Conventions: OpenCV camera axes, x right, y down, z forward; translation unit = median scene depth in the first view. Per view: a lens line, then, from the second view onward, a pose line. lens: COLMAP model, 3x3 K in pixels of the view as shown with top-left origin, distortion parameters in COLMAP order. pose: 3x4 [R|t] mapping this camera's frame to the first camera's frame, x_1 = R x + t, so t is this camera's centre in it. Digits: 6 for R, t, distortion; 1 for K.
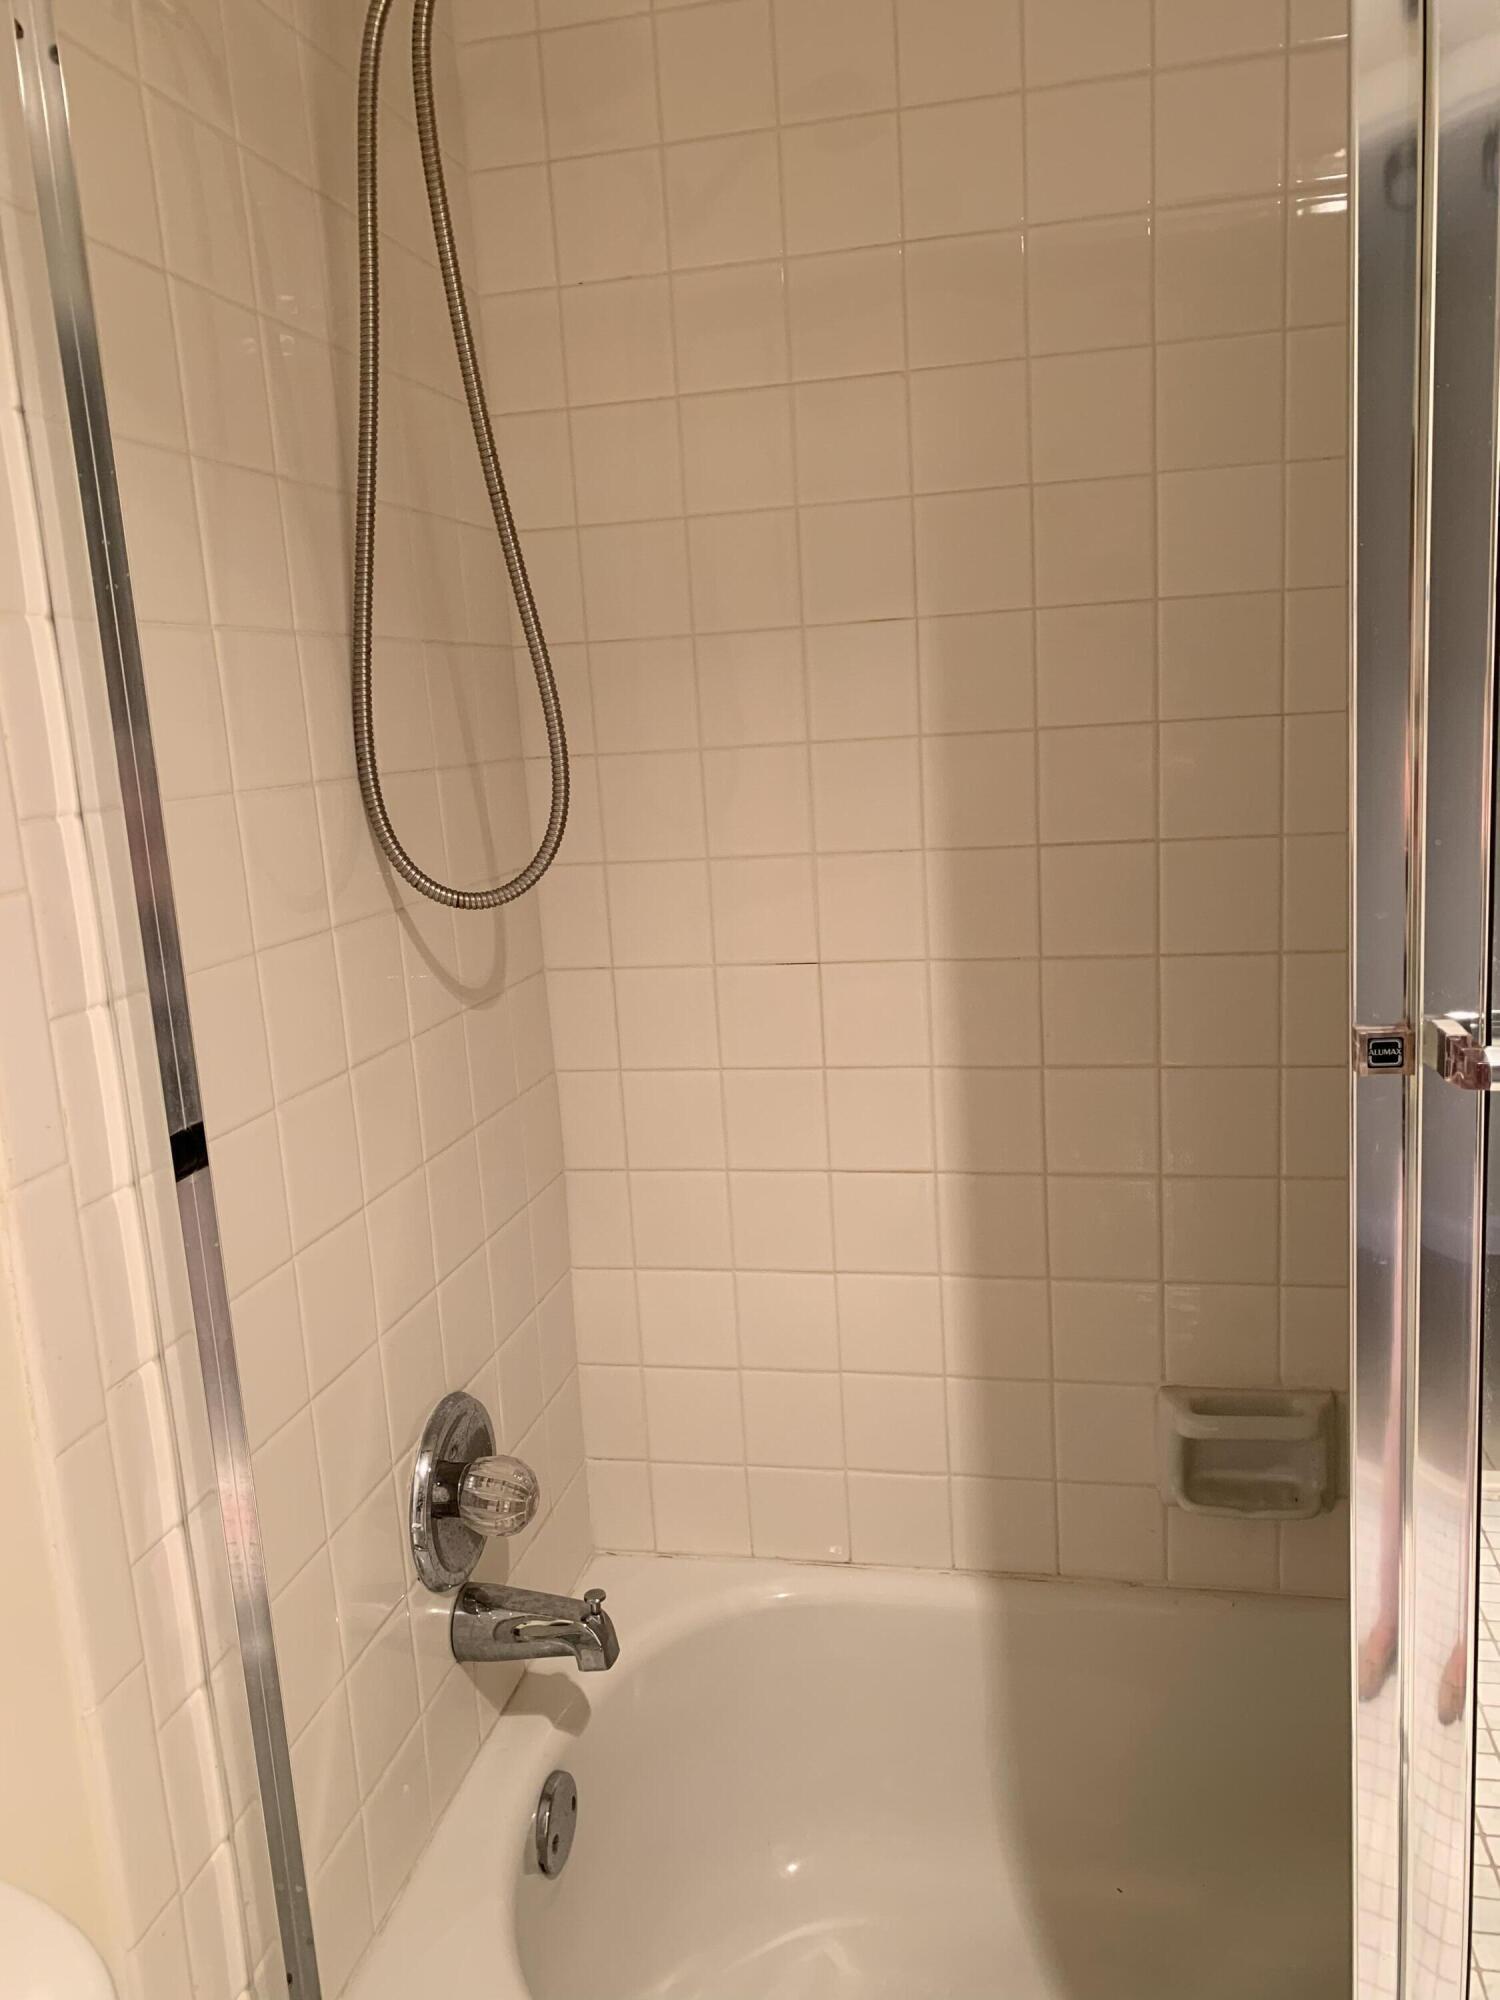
lens RADIAL K [[1528.7, 0, 748.1], [0, 1528.7, 997.9], [0, 0, 1]] dist [0.011255, -0.002279]
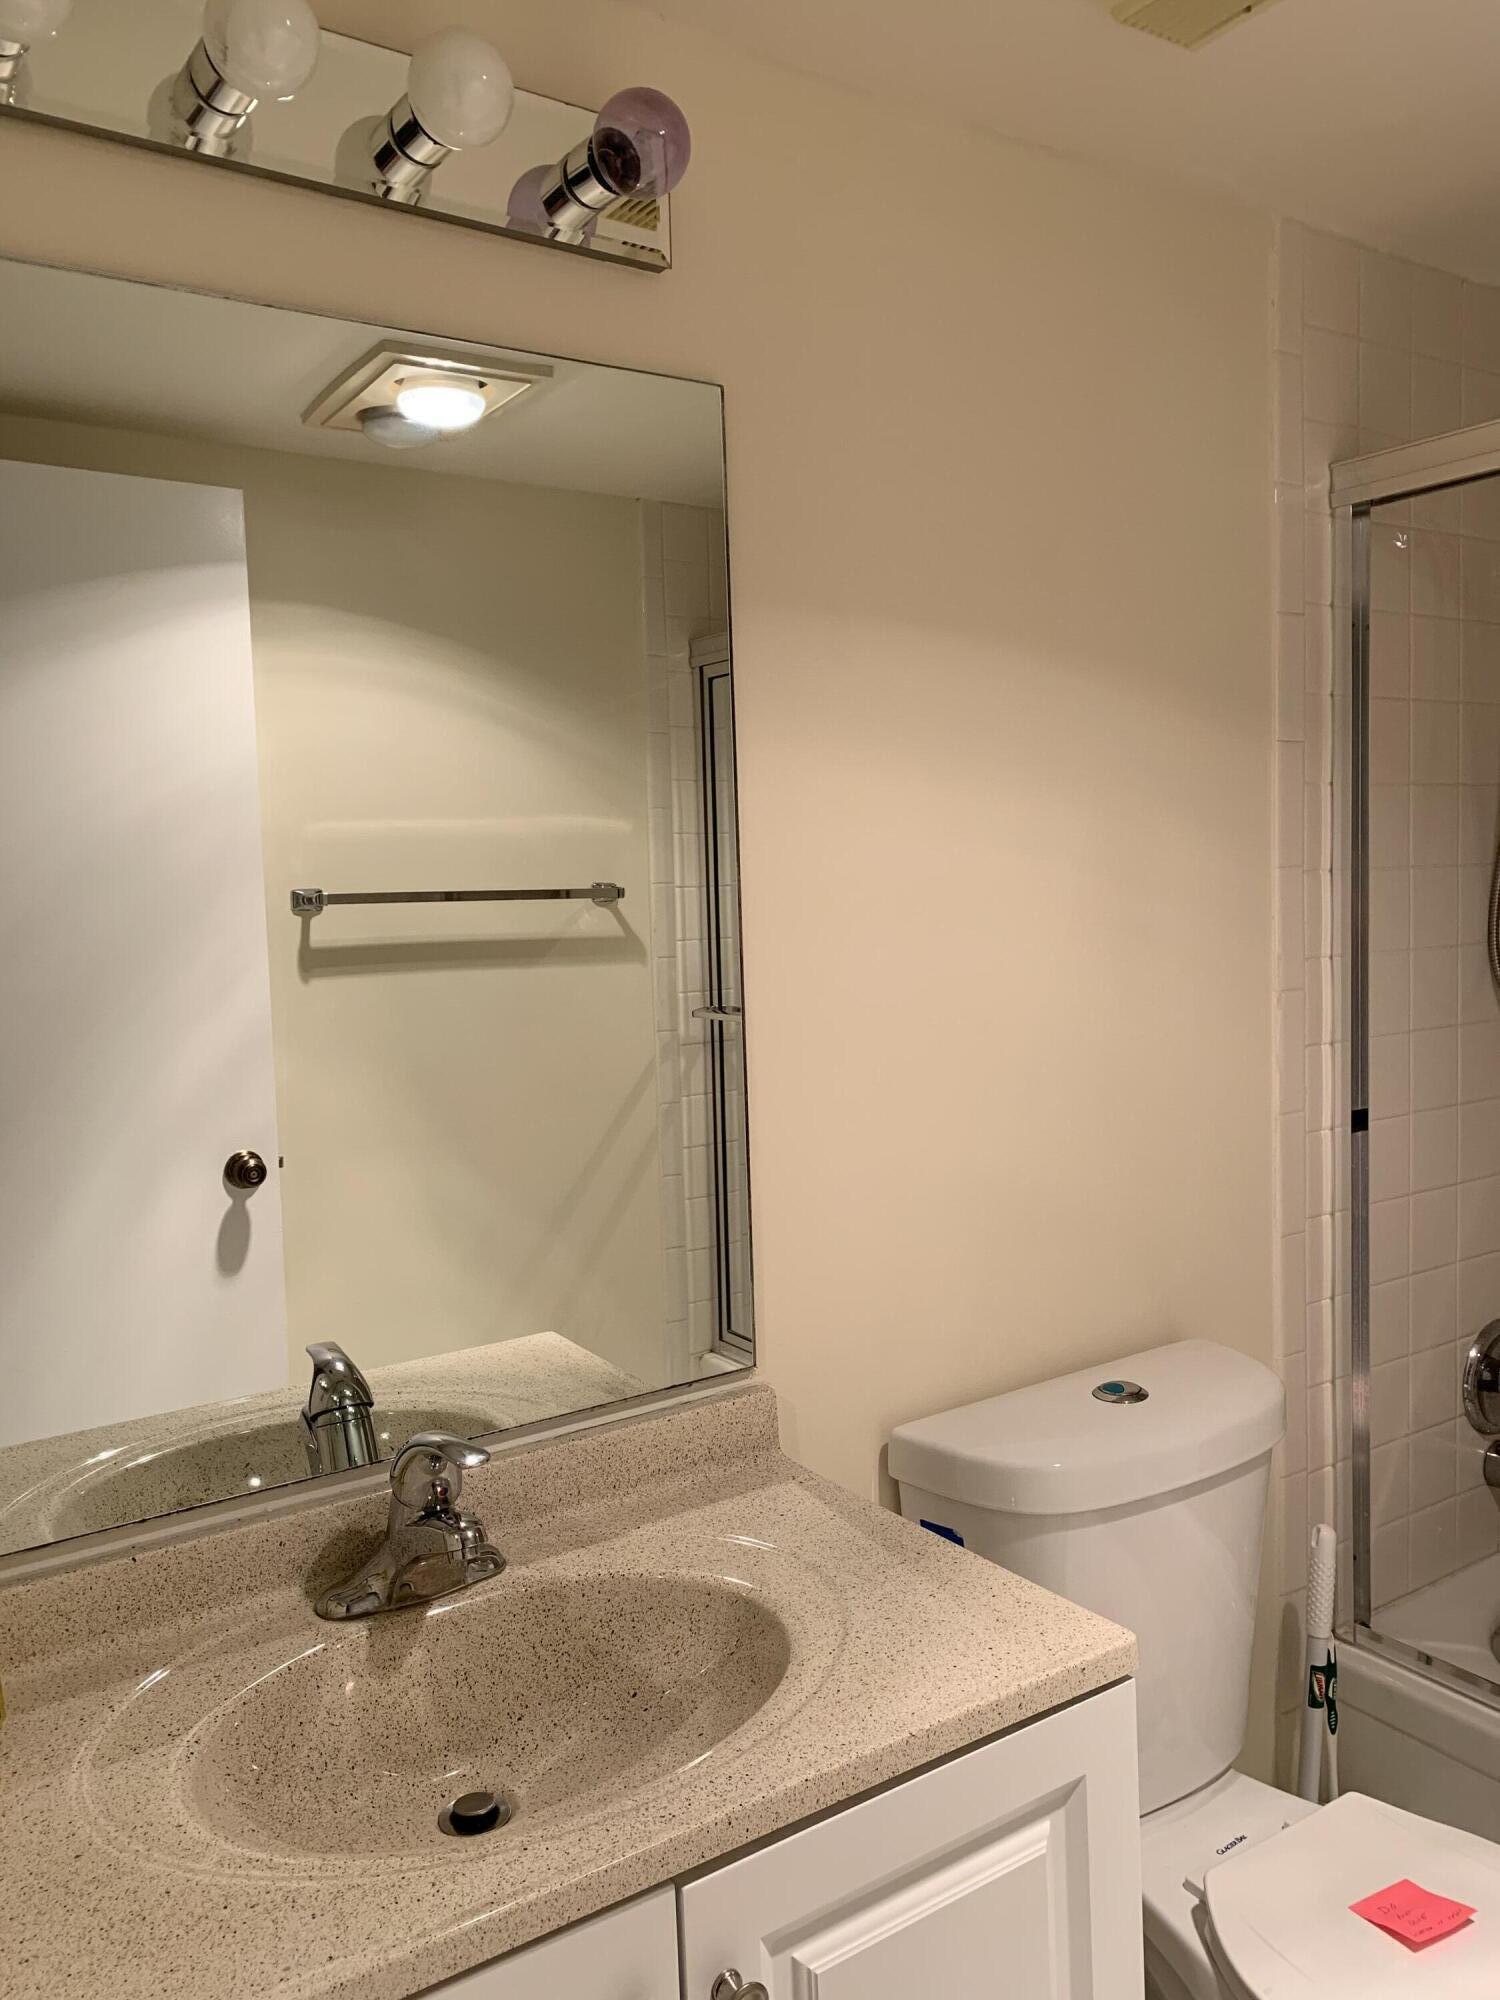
lens RADIAL K [[1528.7, 0, 750.0], [0, 1528.7, 999.8], [0, 0, 1]] dist [0.011255, -0.002279]
pose [[0.717566, 0.089849, -0.690671, 0.466935], [-0.148576, 0.988566, -0.025759, 0.115340], [0.680459, 0.121100, 0.722711, -1.097289]]
